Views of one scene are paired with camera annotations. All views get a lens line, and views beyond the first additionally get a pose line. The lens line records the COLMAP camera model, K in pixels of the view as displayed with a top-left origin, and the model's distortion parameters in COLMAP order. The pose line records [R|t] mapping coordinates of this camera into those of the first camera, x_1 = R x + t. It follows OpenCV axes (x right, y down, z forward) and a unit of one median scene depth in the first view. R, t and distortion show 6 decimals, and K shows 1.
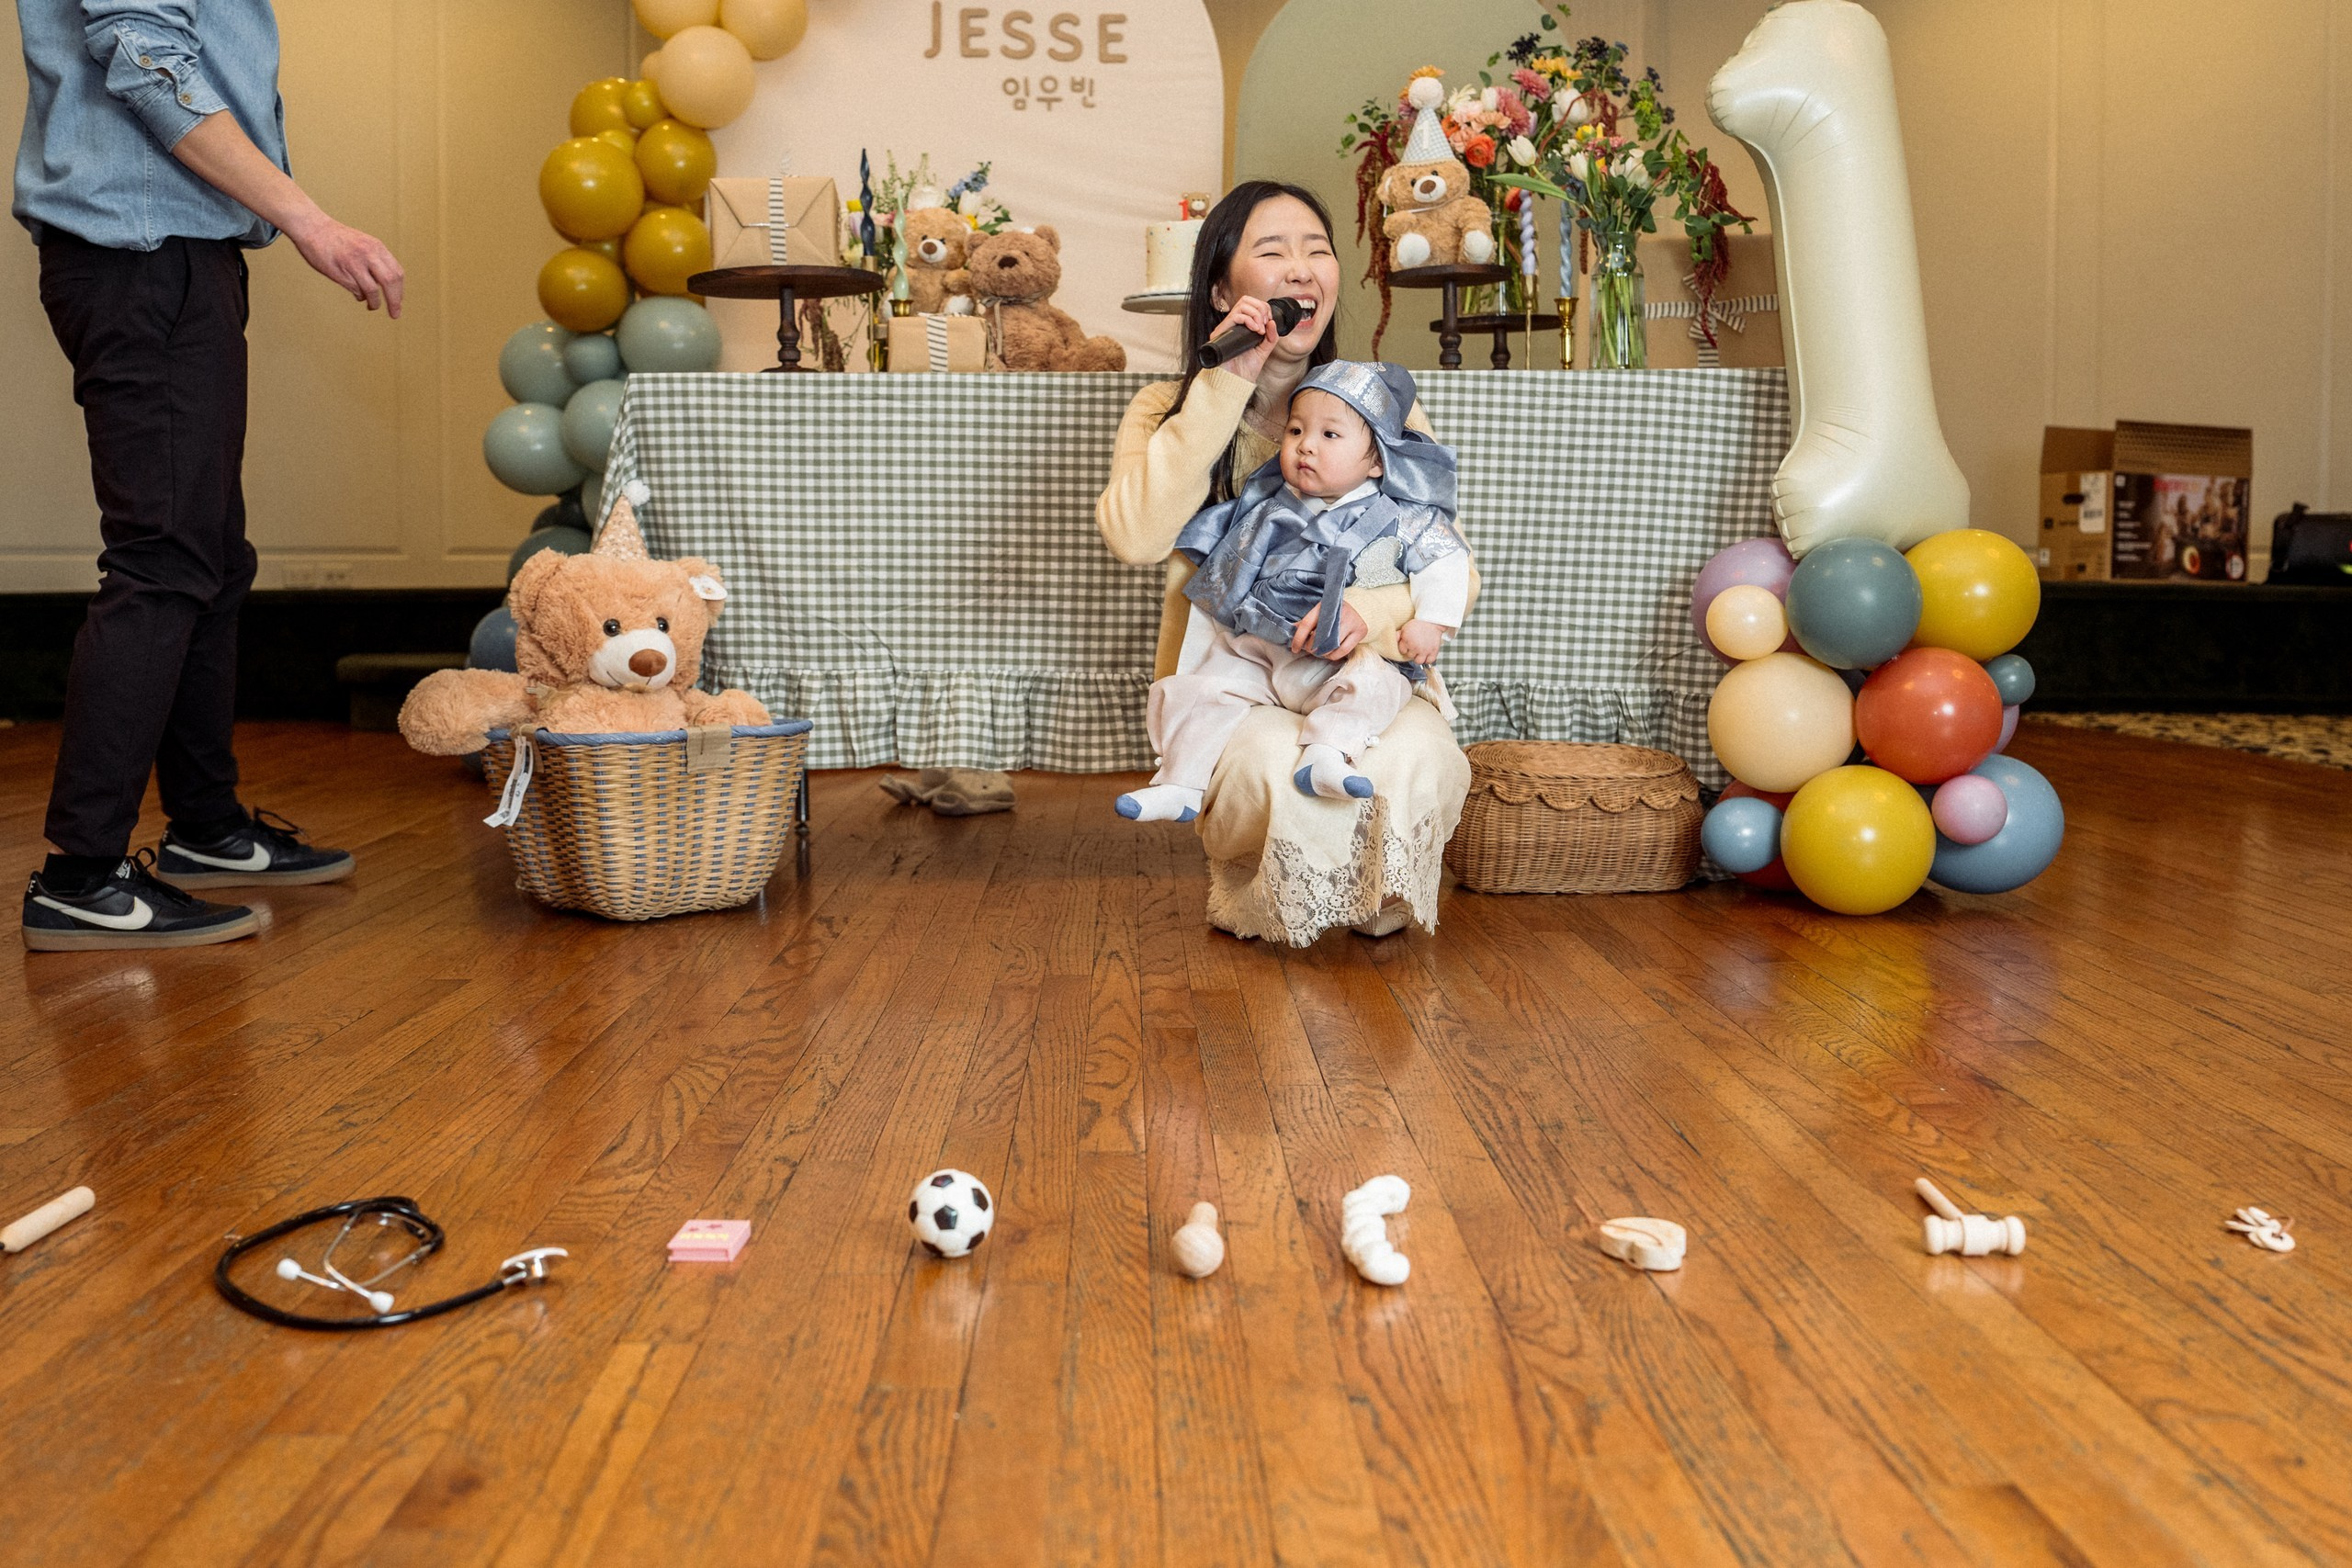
lens RADIAL K [[2211.1, 0, 1184.1], [0, 2211.1, 685.4], [0, 0, 1]] dist [-0.044268, -0.060367]
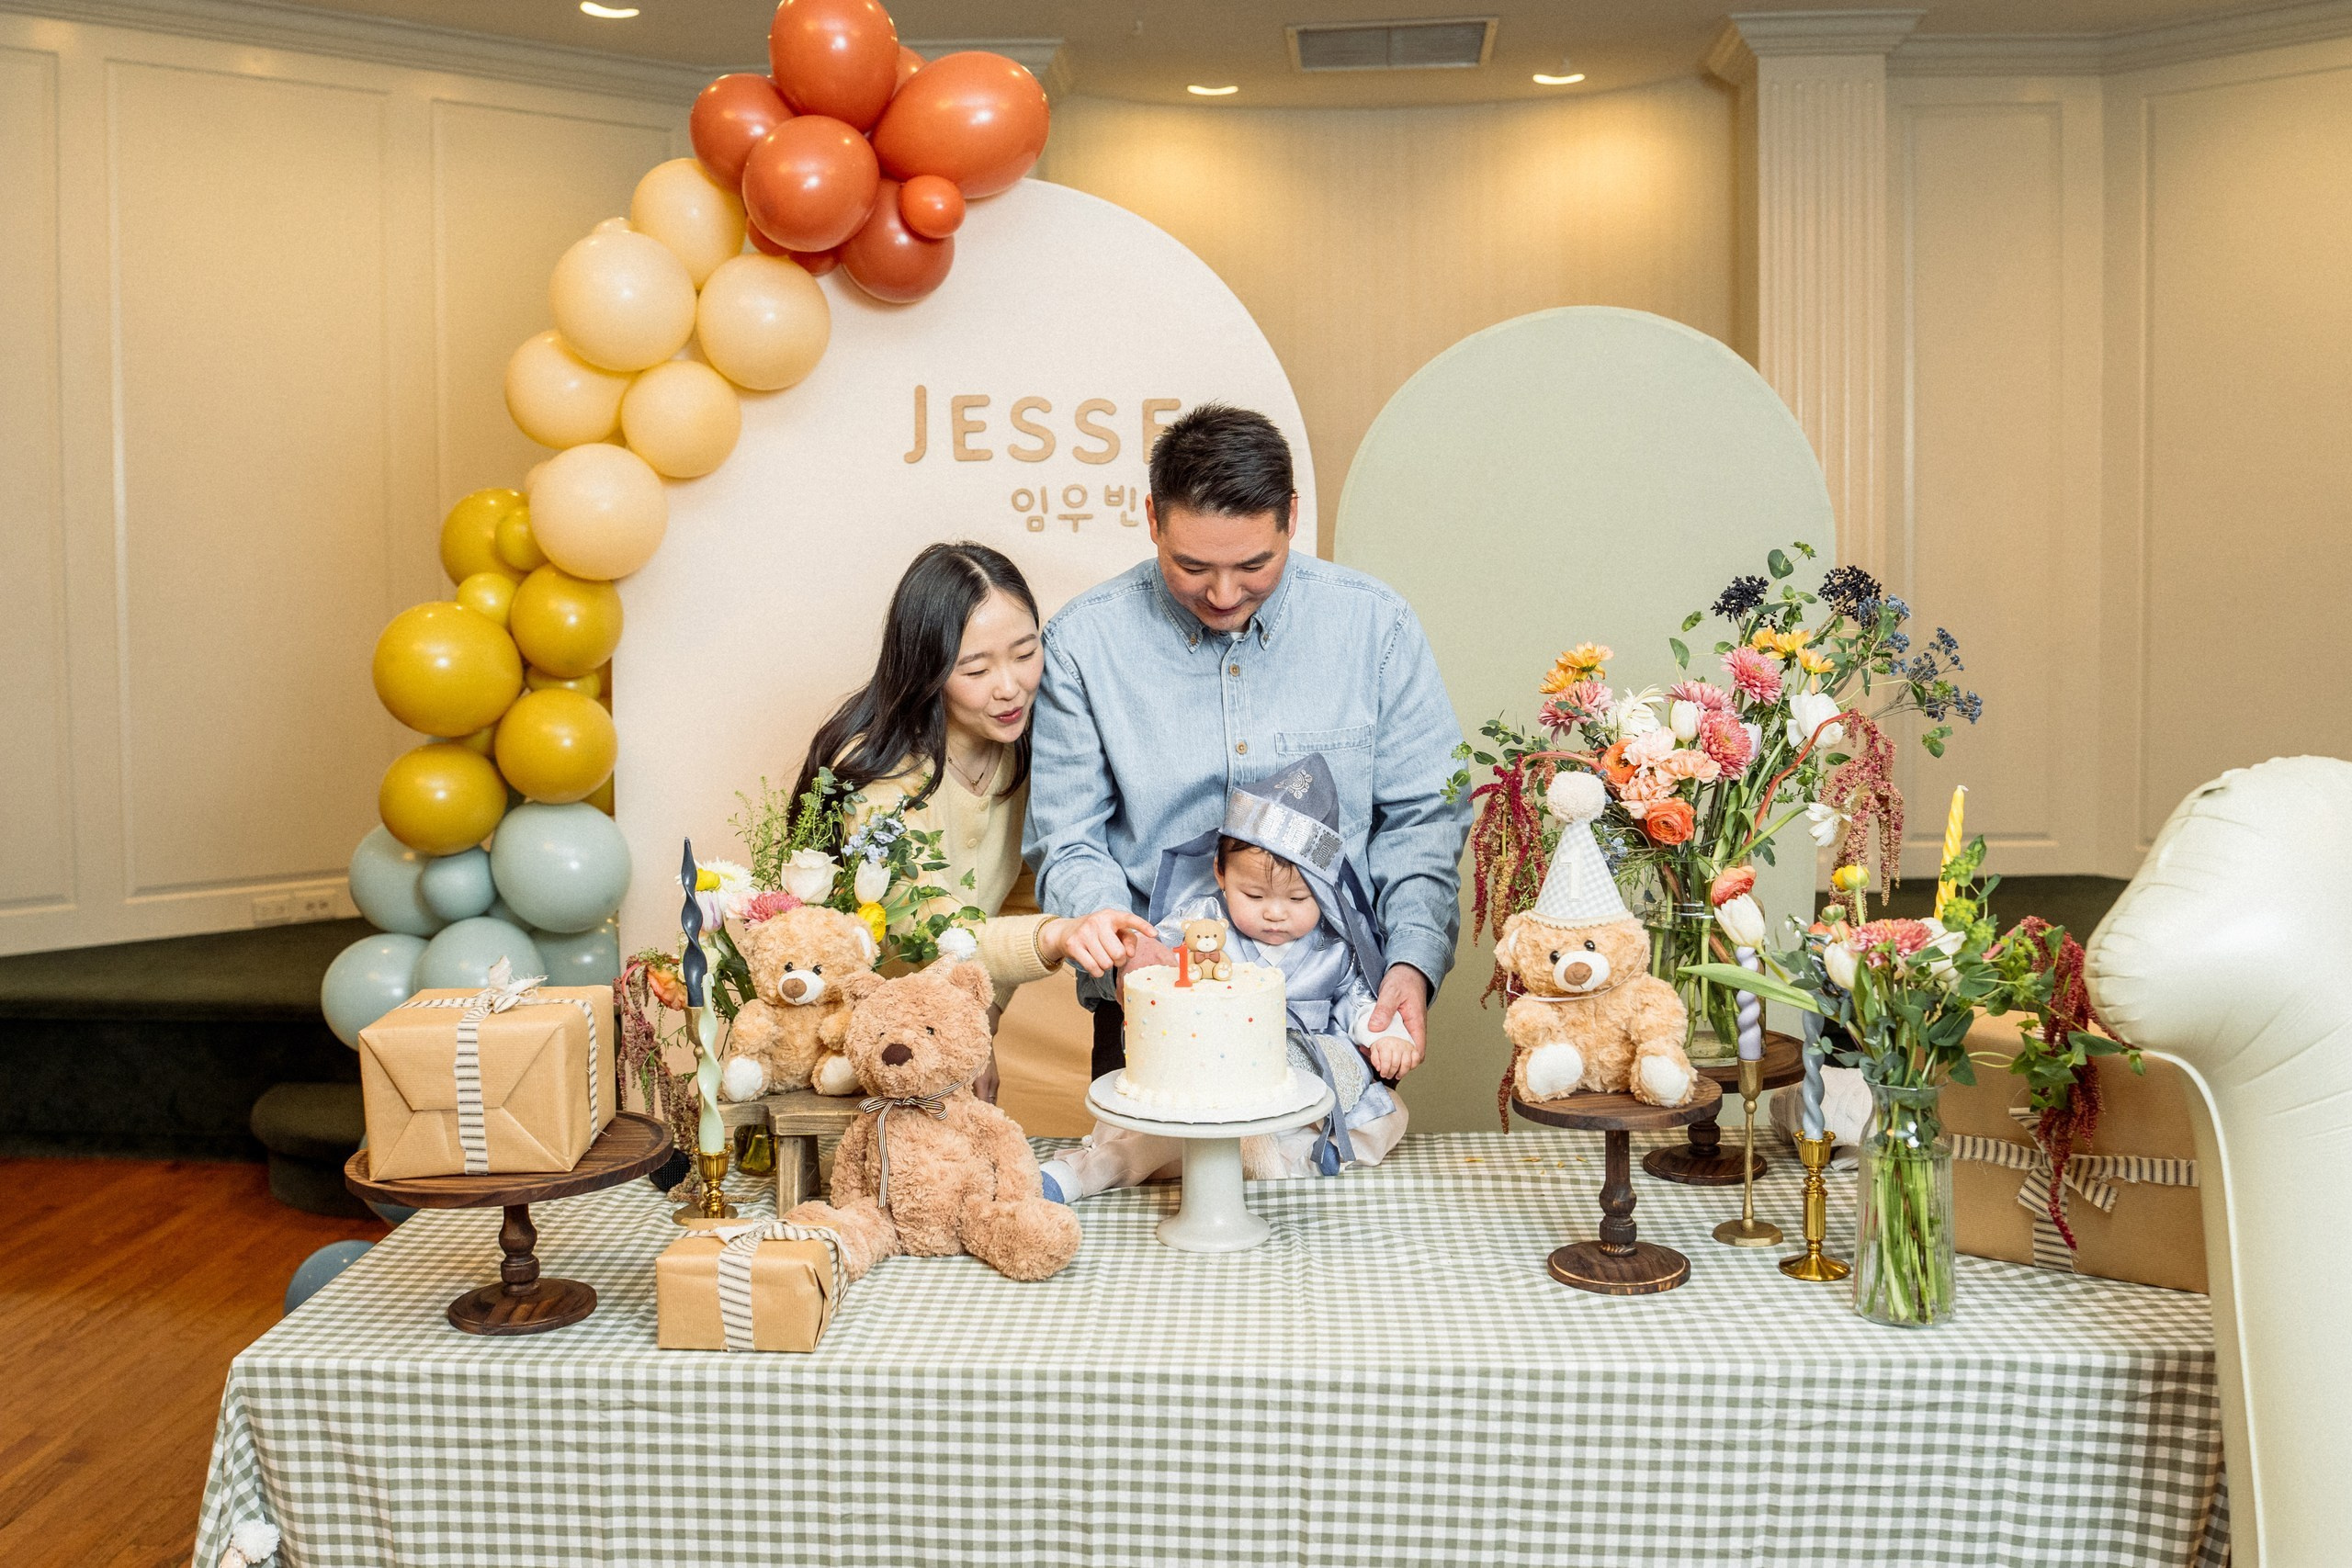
lens RADIAL K [[2211.1, 0, 1184.1], [0, 2211.1, 685.4], [0, 0, 1]] dist [-0.044268, -0.060367]
pose [[0.995834, -0.004489, -0.091073, 0.062369], [0.004262, 0.999987, -0.002694, -0.317089], [0.091084, 0.002295, 0.995841, 0.419803]]
